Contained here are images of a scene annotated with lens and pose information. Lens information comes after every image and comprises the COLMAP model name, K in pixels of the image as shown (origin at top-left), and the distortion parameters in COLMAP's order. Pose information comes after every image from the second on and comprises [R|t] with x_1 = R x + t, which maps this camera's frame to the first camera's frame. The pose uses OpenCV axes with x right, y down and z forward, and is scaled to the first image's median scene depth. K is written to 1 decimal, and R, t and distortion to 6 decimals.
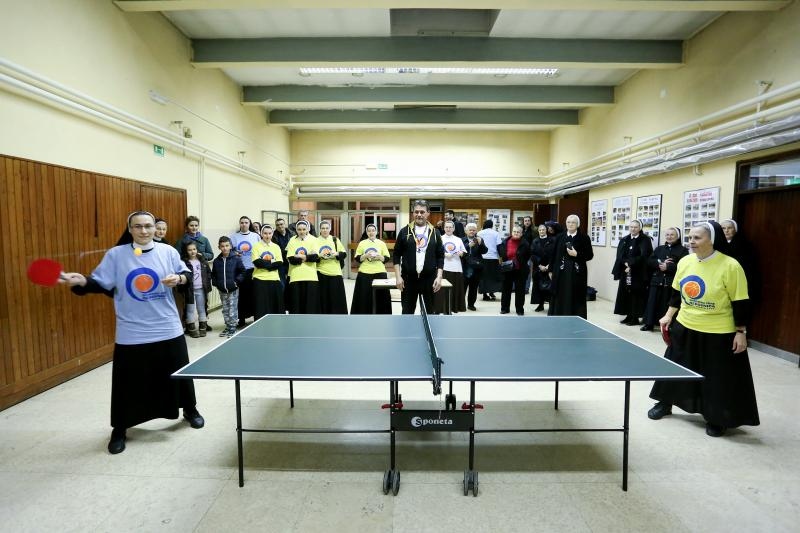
lens RADIAL K [[404.4, 0, 396.3], [0, 404.4, 263.2], [0, 0, 1]] dist [-0.000465, 0.002469]
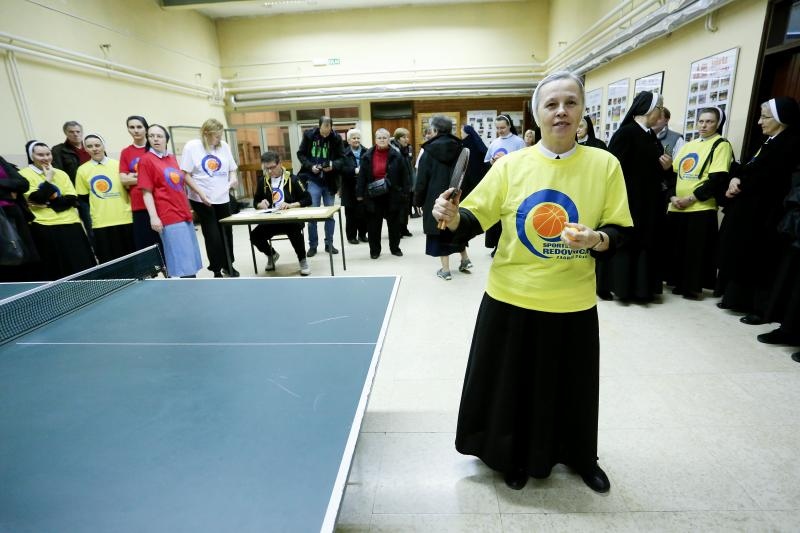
lens RADIAL K [[404.4, 0, 406.4], [0, 404.4, 267.6], [0, 0, 1]] dist [-0.000465, 0.002469]
pose [[0.997903, -0.029304, -0.057716, 0.200523], [0.040916, 0.976493, 0.211631, -0.005273], [0.050158, -0.213548, 0.975644, 0.186597]]
